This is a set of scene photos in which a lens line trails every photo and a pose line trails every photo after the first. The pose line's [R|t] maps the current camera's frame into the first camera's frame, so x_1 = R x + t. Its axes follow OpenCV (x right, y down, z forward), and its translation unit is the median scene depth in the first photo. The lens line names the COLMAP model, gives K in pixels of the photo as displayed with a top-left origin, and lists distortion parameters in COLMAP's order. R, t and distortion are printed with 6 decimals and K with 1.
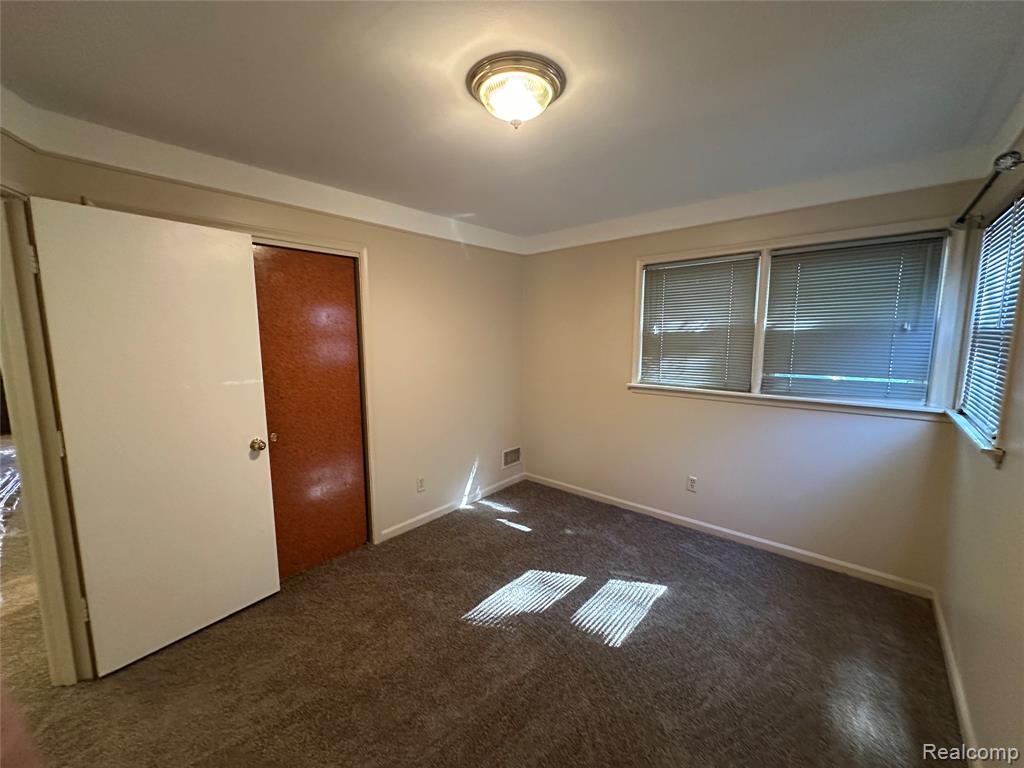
lens RADIAL K [[409.0, 0, 511.9], [0, 409.0, 377.5], [0, 0, 1]] dist [-0.005464, 0.000927]
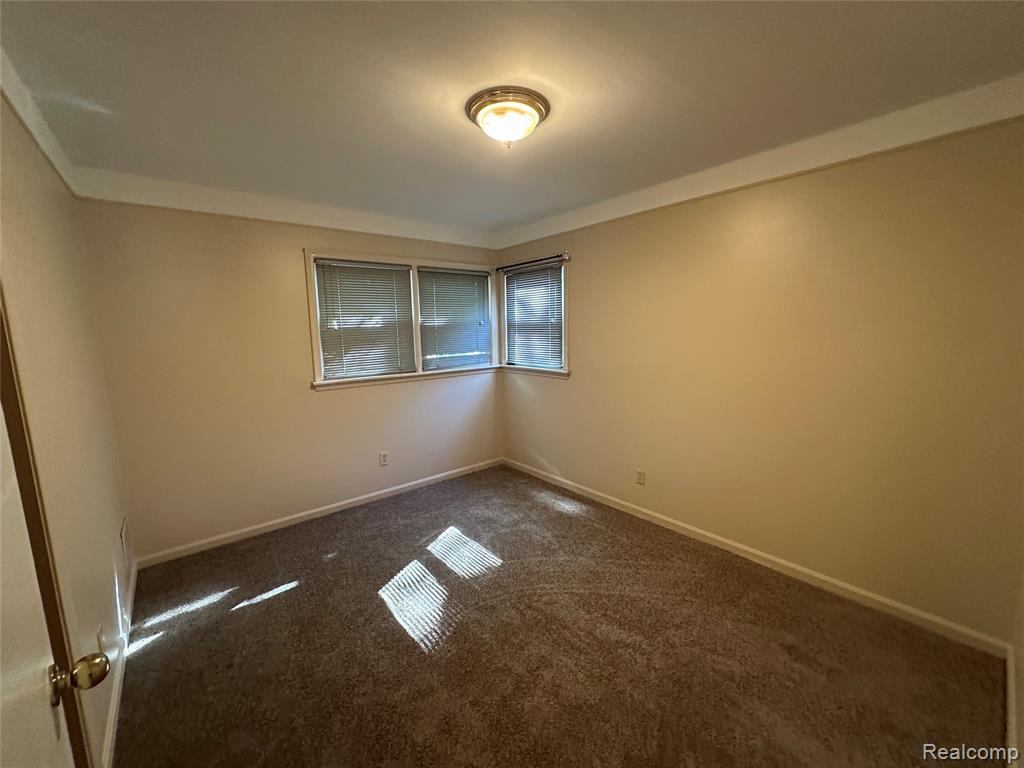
lens RADIAL K [[409.0, 0, 514.2], [0, 409.0, 379.2], [0, 0, 1]] dist [-0.005464, 0.000927]
pose [[0.154479, -0.127594, 0.979722, -0.679210], [0.122407, 0.986457, 0.109171, -0.047349], [-0.980384, 0.103060, 0.168005, 0.476887]]
